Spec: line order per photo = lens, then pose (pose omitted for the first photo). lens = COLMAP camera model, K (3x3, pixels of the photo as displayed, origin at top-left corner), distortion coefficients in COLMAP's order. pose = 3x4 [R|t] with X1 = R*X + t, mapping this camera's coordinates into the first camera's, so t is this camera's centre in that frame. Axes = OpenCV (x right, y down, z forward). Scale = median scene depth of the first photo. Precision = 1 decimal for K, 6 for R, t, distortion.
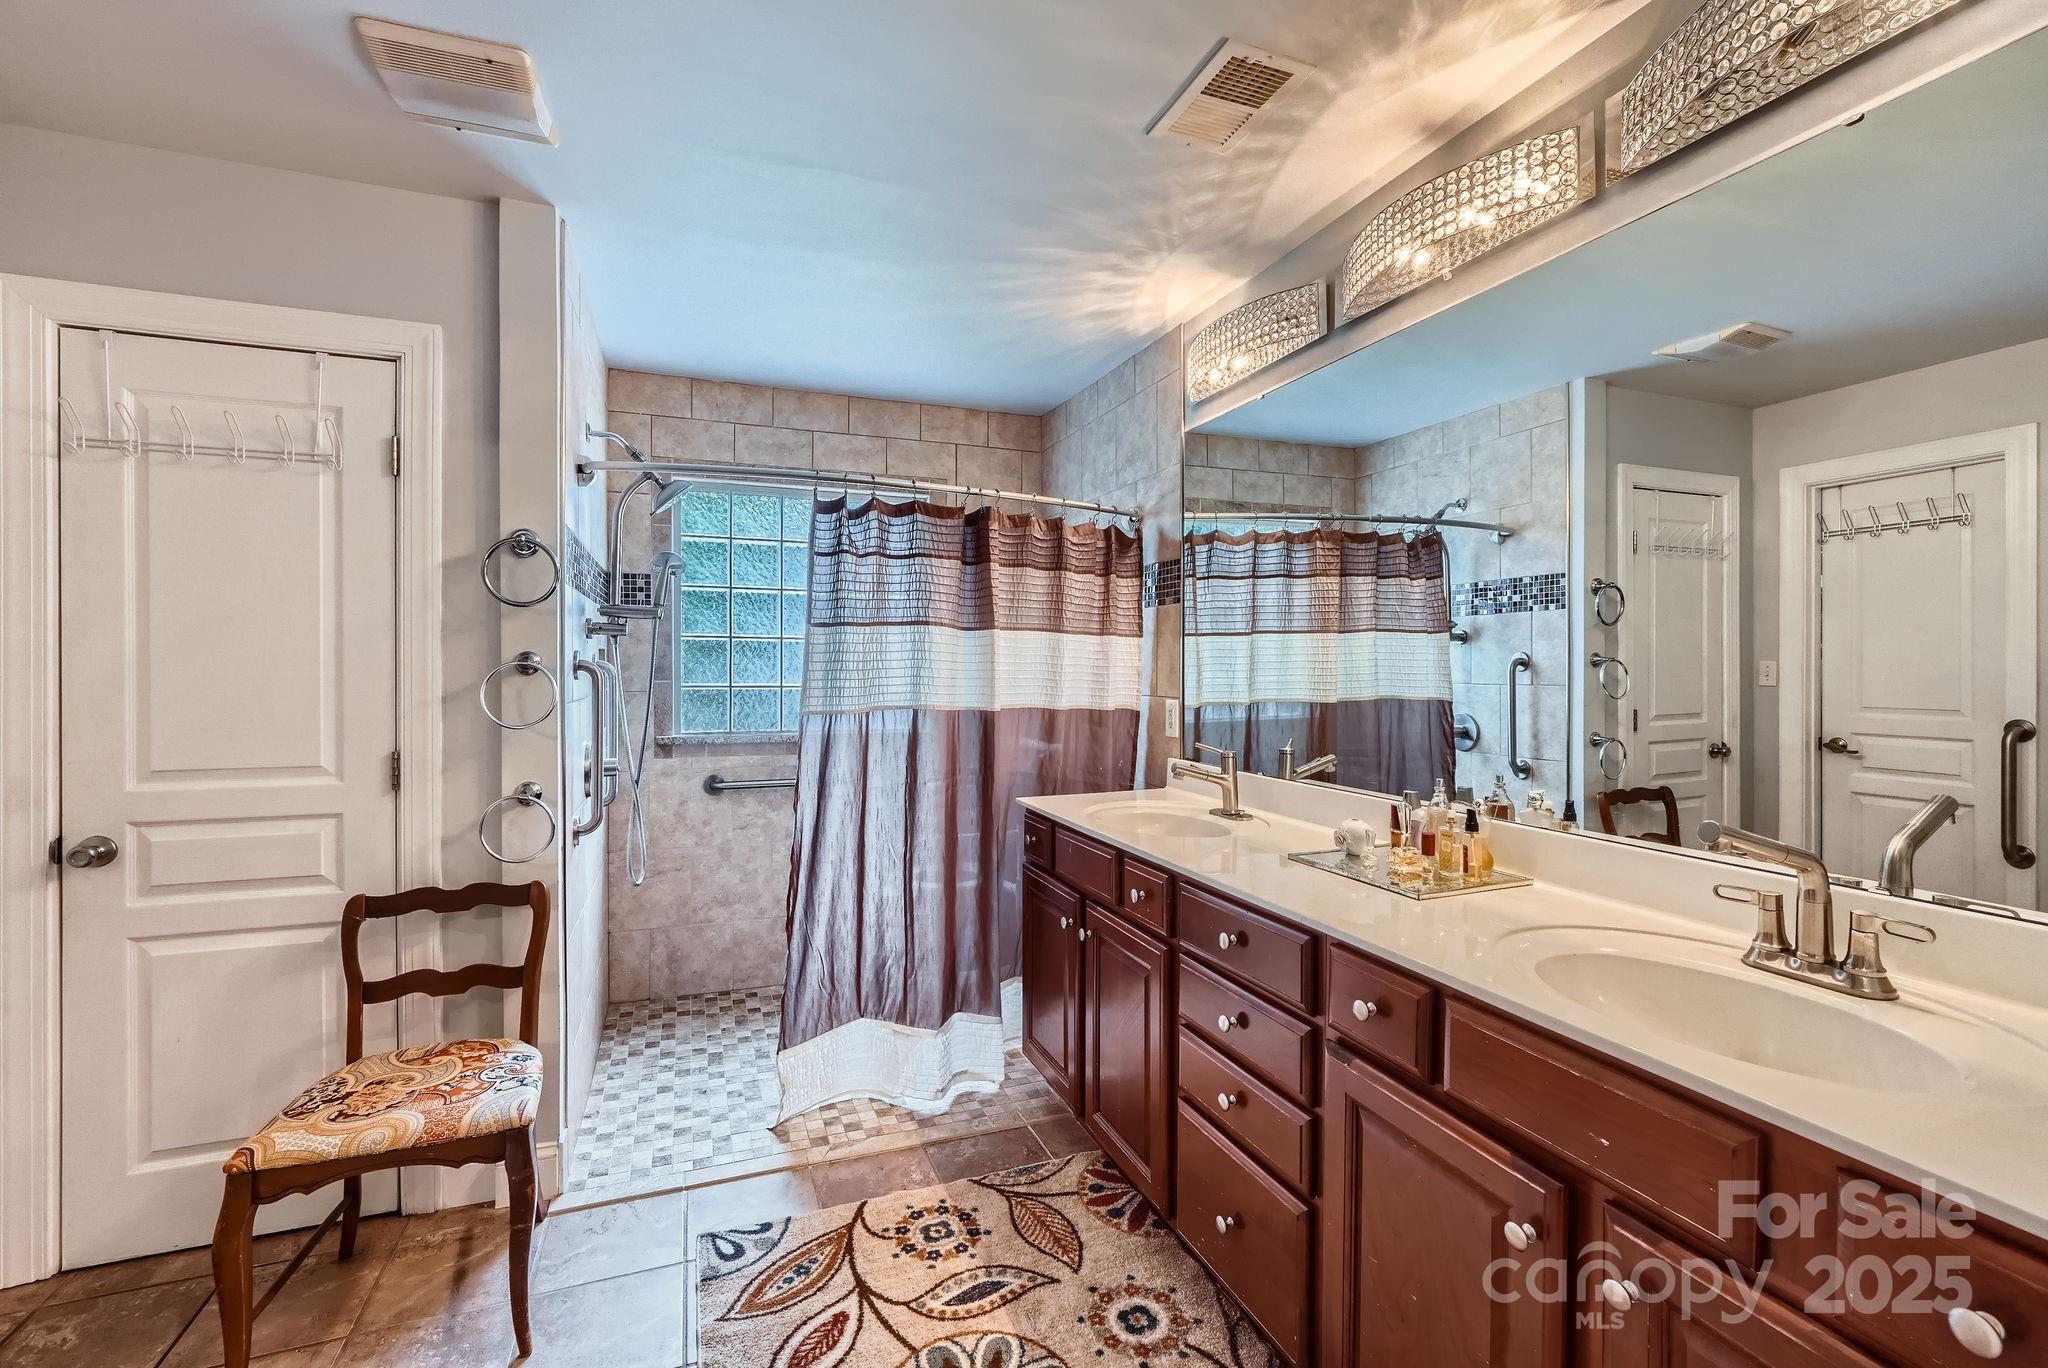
lens RADIAL K [[886.5, 0, 1017.6], [0, 886.5, 669.5], [0, 0, 1]] dist [0.000032, 0.000014]
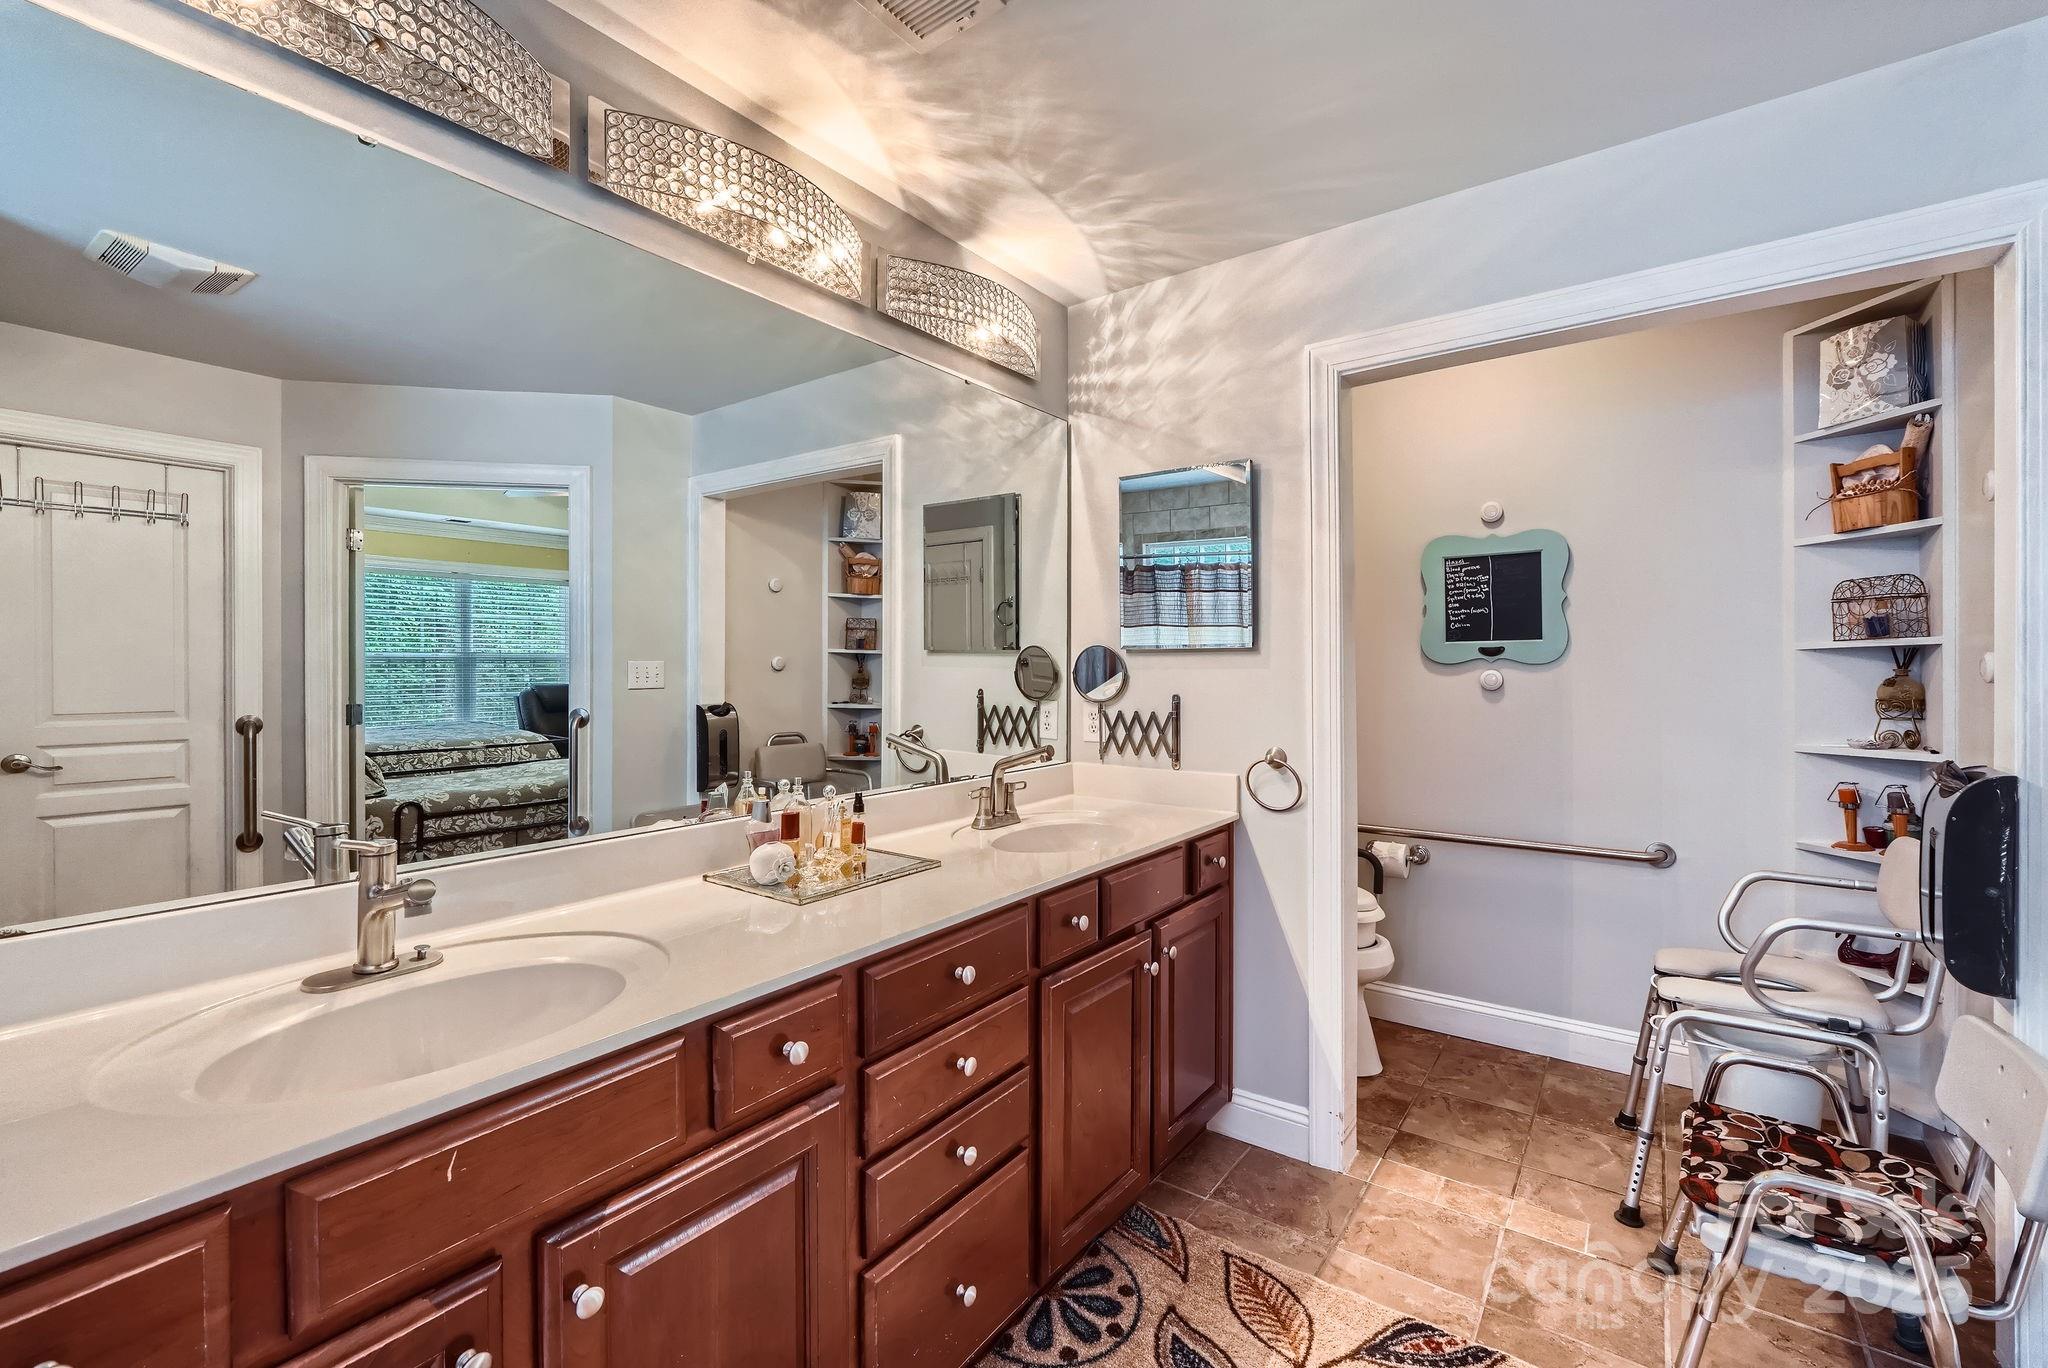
lens RADIAL K [[886.5, 0, 1017.6], [0, 886.5, 669.5], [0, 0, 1]] dist [0.000032, 0.000014]
pose [[-0.545872, -0.002532, 0.837865, -0.467306], [0.004363, 0.999973, 0.005864, -0.003713], [-0.837857, 0.006857, -0.545846, 1.249729]]
